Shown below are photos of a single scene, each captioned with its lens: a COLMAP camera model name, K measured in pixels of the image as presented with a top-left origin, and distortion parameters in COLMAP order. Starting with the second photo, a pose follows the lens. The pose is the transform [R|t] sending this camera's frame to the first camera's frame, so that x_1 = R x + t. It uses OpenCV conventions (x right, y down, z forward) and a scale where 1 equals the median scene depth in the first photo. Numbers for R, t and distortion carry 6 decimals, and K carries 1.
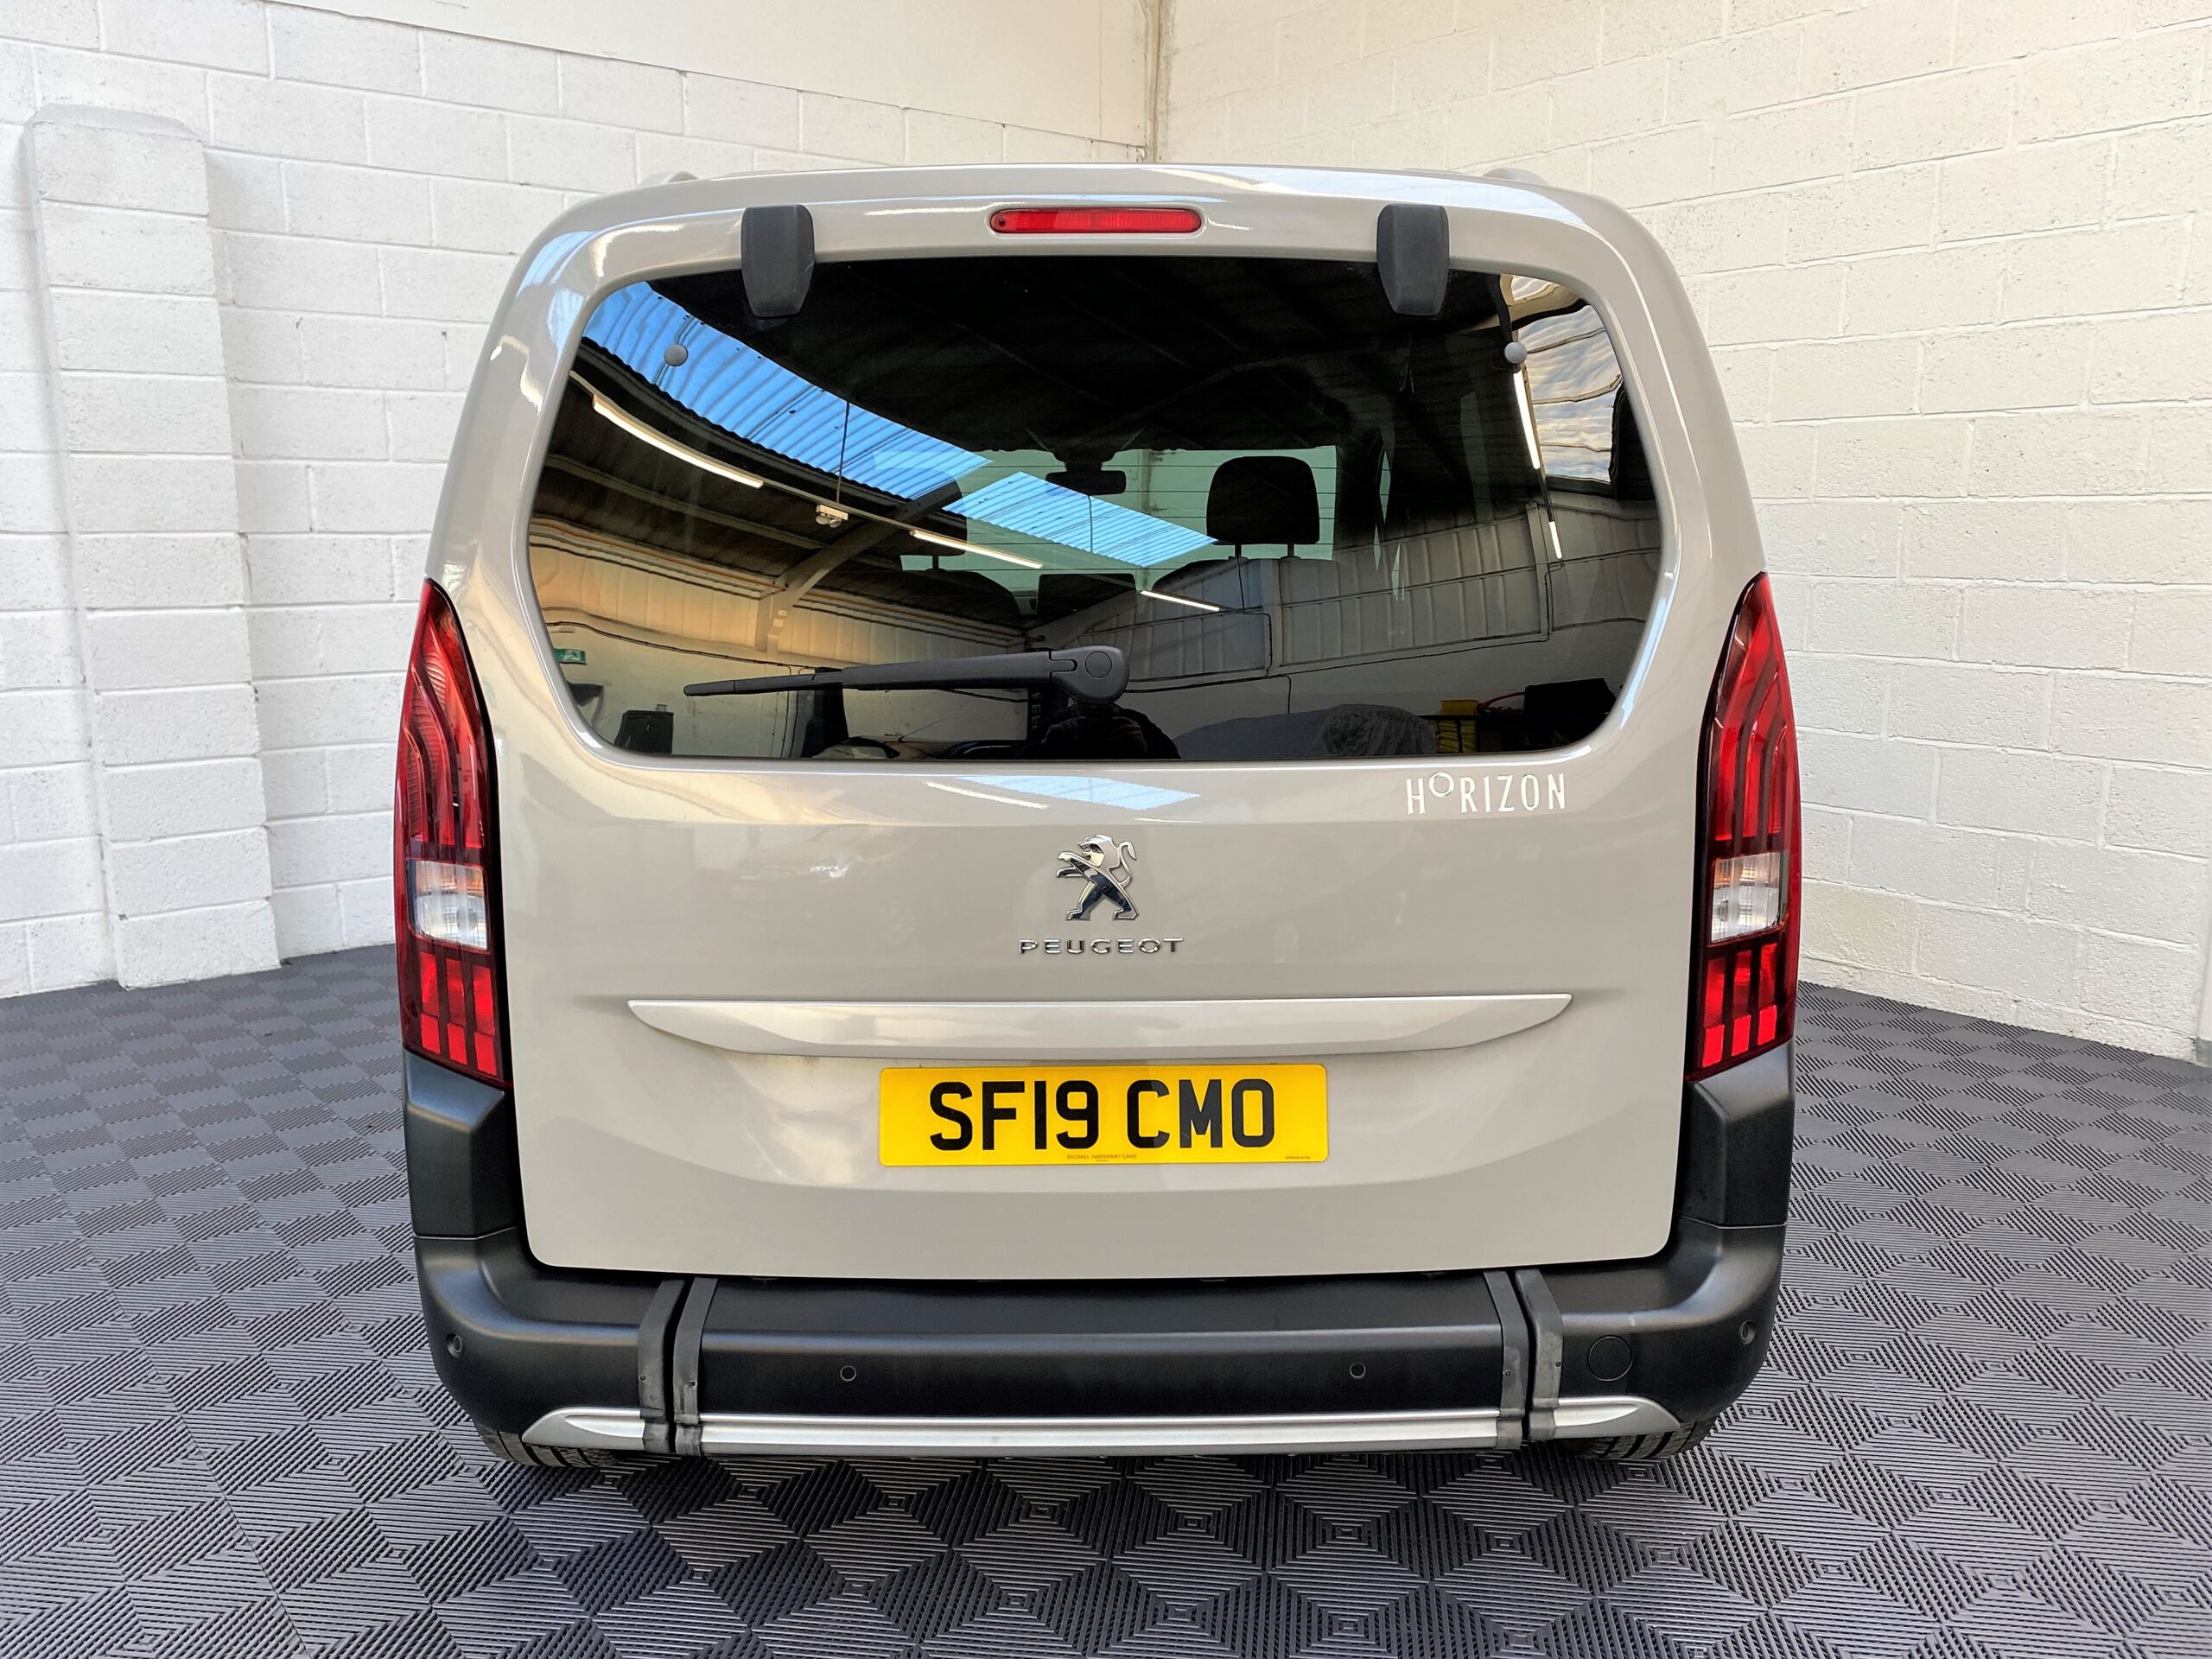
lens RADIAL K [[1772.5, 0, 1084.6], [0, 1772.5, 828.3], [0, 0, 1]] dist [0.018572, -0.004116]
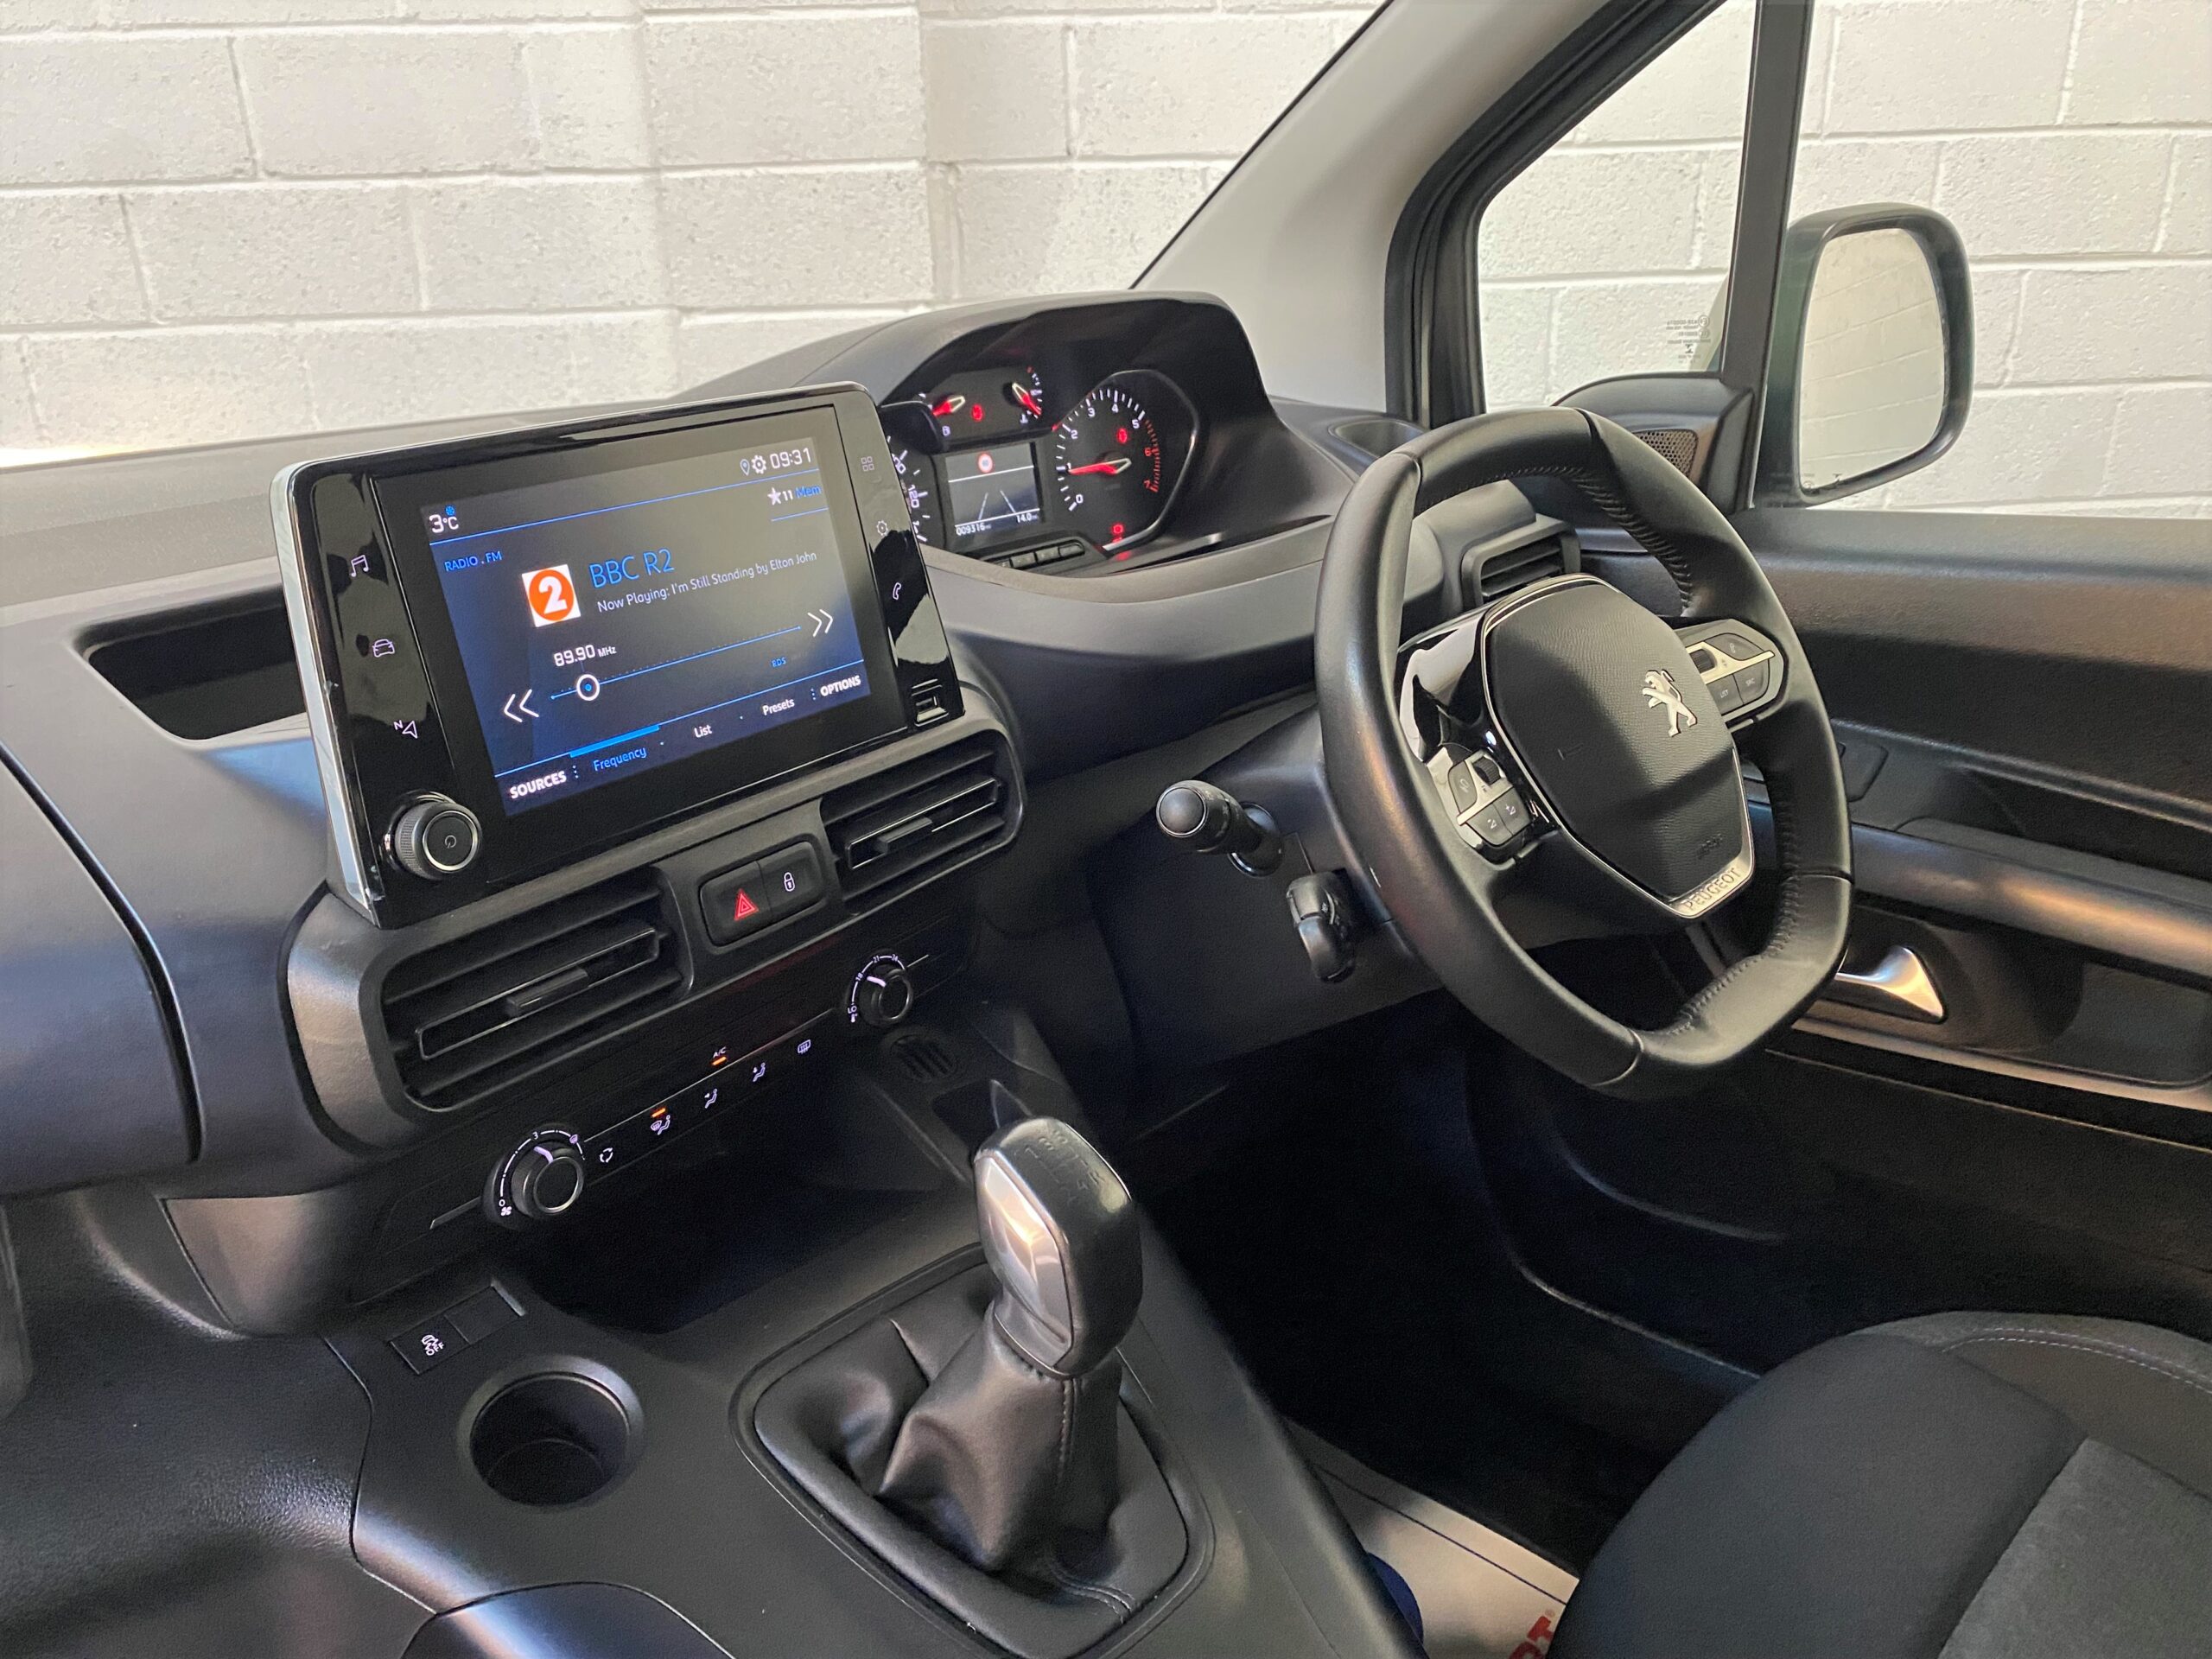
lens RADIAL K [[1688.4, 0, 1092.3], [0, 1688.4, 810.8], [0, 0, 1]] dist [0.015782, -0.003407]
pose [[0.848109, 0.169668, -0.501921, -0.240353], [-0.063744, 0.973133, 0.221245, -0.155894], [0.525973, -0.155645, 0.836138, 0.966570]]
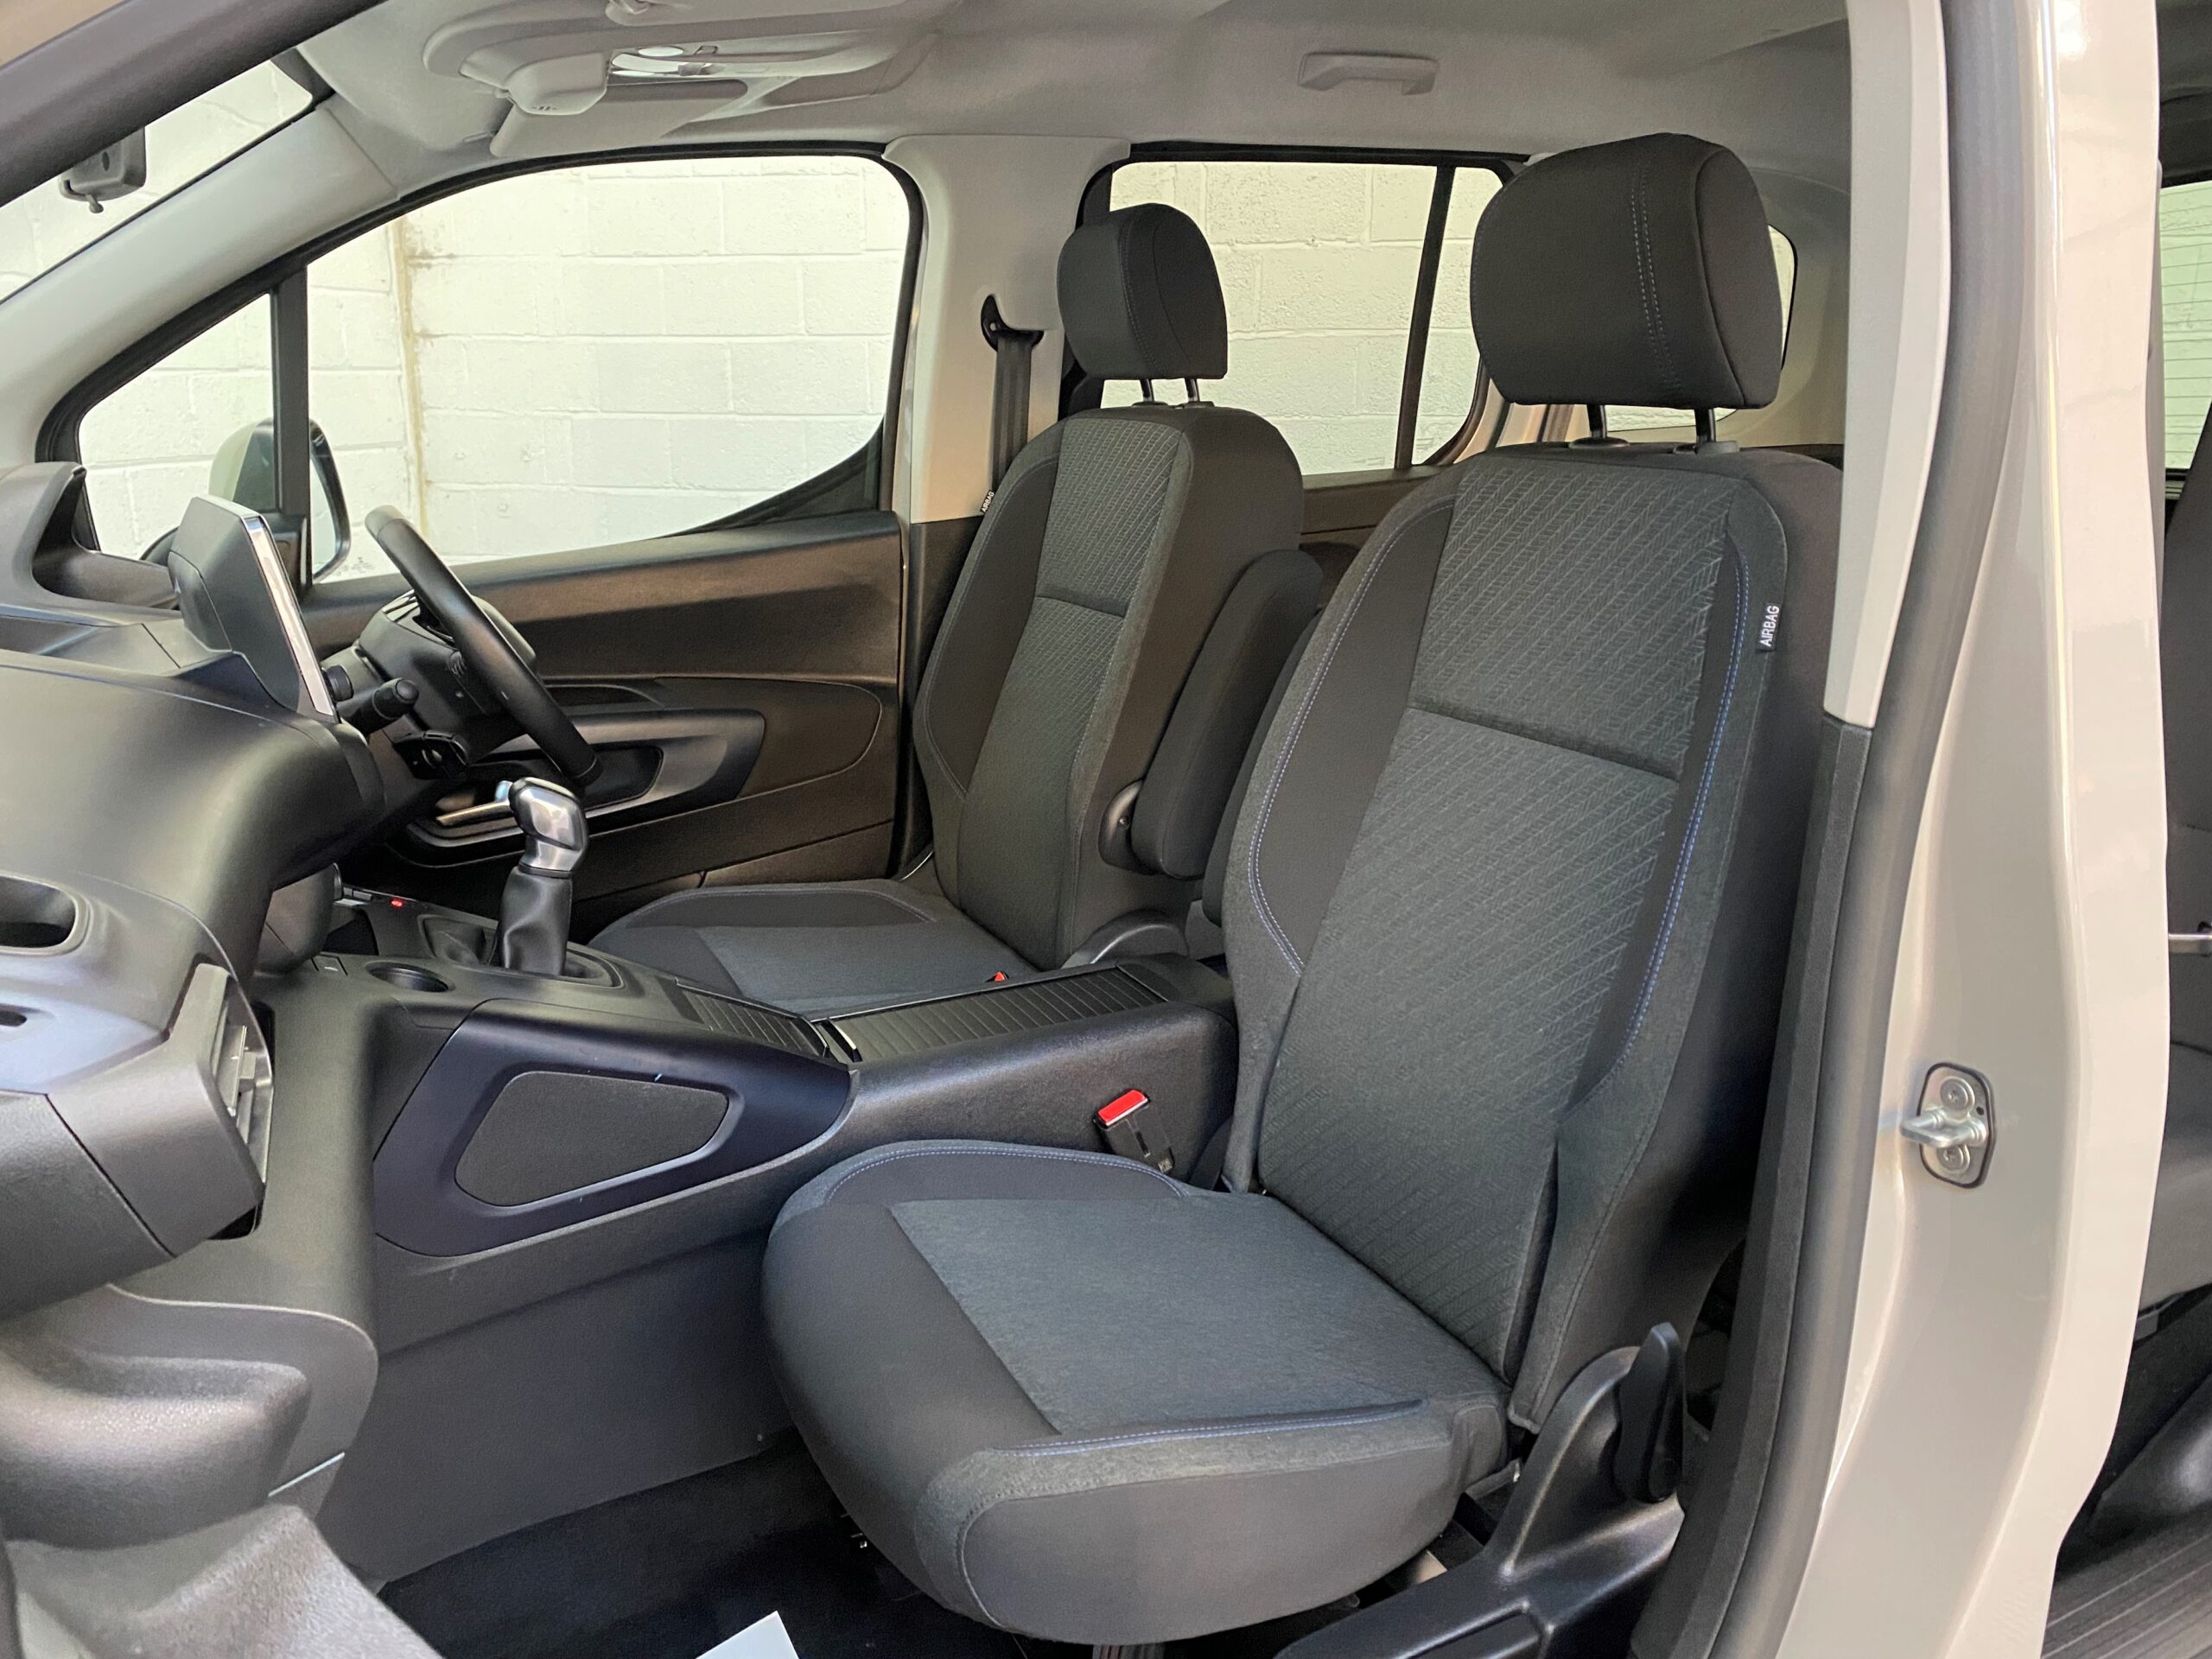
lens RADIAL K [[1666.2, 0, 1087.2], [0, 1666.2, 822.0], [0, 0, 1]] dist [0.070208, -0.134936]
pose [[0.782821, -0.164165, 0.600201, -0.469420], [0.105911, 0.985648, 0.131454, -0.112570], [-0.613167, -0.039337, 0.788973, 0.690569]]
